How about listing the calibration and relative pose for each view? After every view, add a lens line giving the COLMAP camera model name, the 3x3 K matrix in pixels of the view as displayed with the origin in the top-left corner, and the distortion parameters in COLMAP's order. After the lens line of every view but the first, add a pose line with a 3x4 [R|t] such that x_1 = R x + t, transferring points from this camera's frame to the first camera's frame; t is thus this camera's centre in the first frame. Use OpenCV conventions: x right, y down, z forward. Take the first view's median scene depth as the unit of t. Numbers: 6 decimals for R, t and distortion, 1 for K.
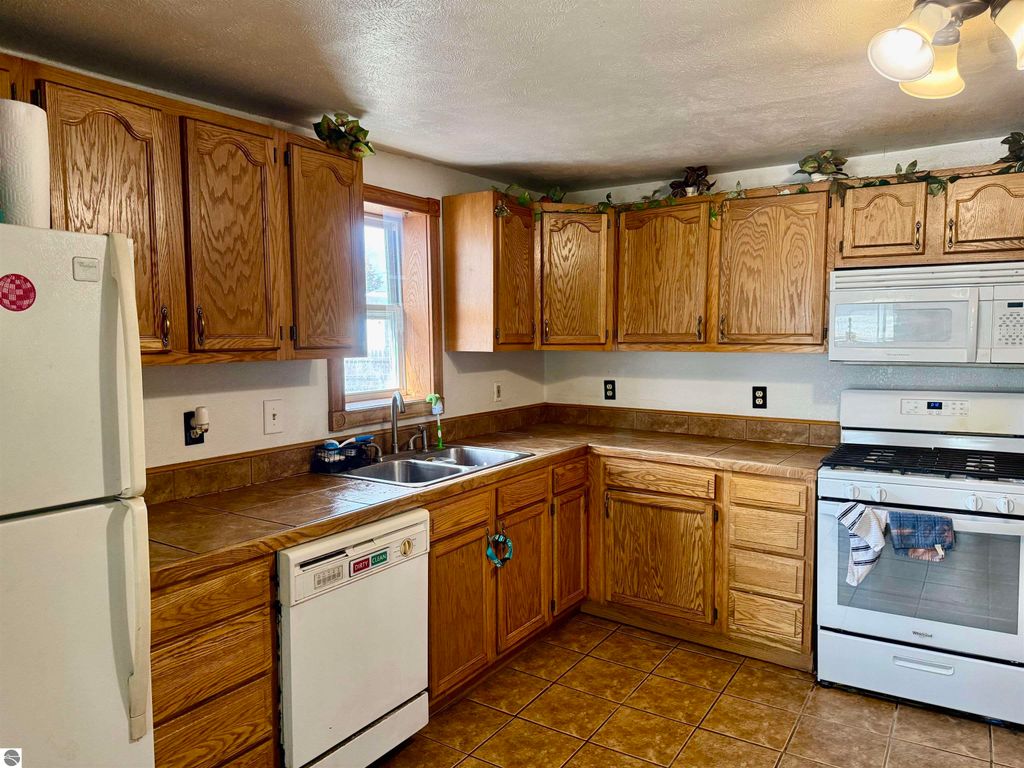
lens RADIAL K [[719.0, 0, 505.6], [0, 719.0, 381.4], [0, 0, 1]] dist [0.085868, -0.106922]
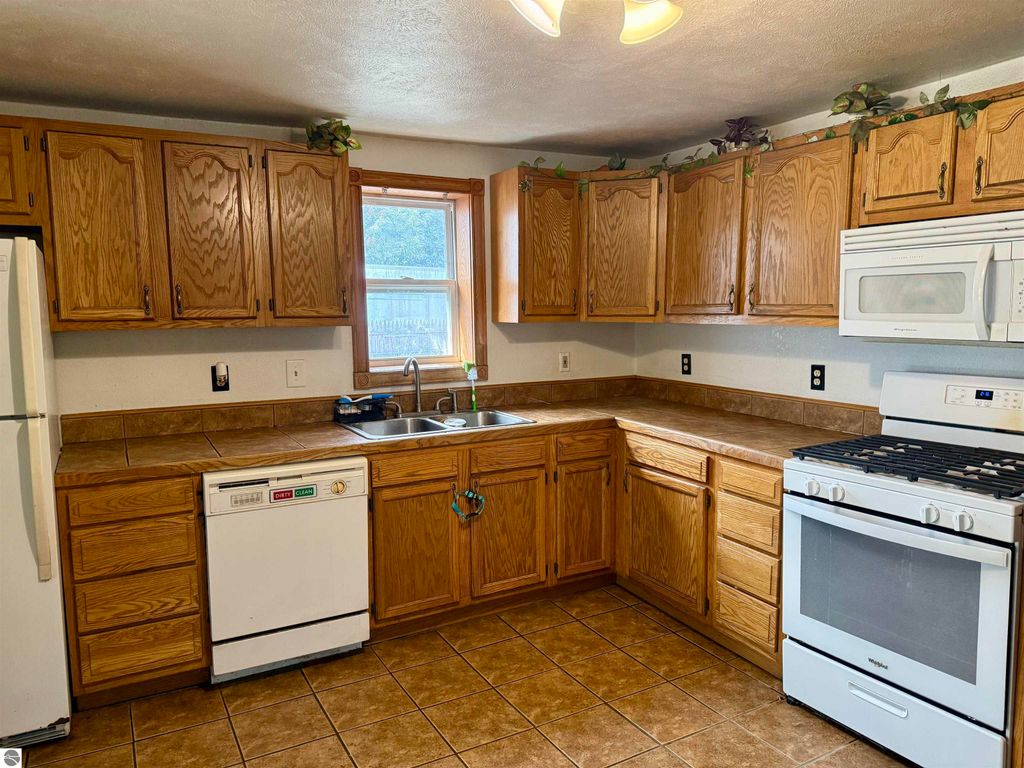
lens RADIAL K [[719.0, 0, 511.0], [0, 719.0, 386.2], [0, 0, 1]] dist [0.085868, -0.106922]
pose [[0.889832, 0.048503, -0.453703, 0.480055], [-0.027485, 0.998226, 0.052810, -0.003992], [0.455460, -0.034523, 0.889587, 0.061878]]
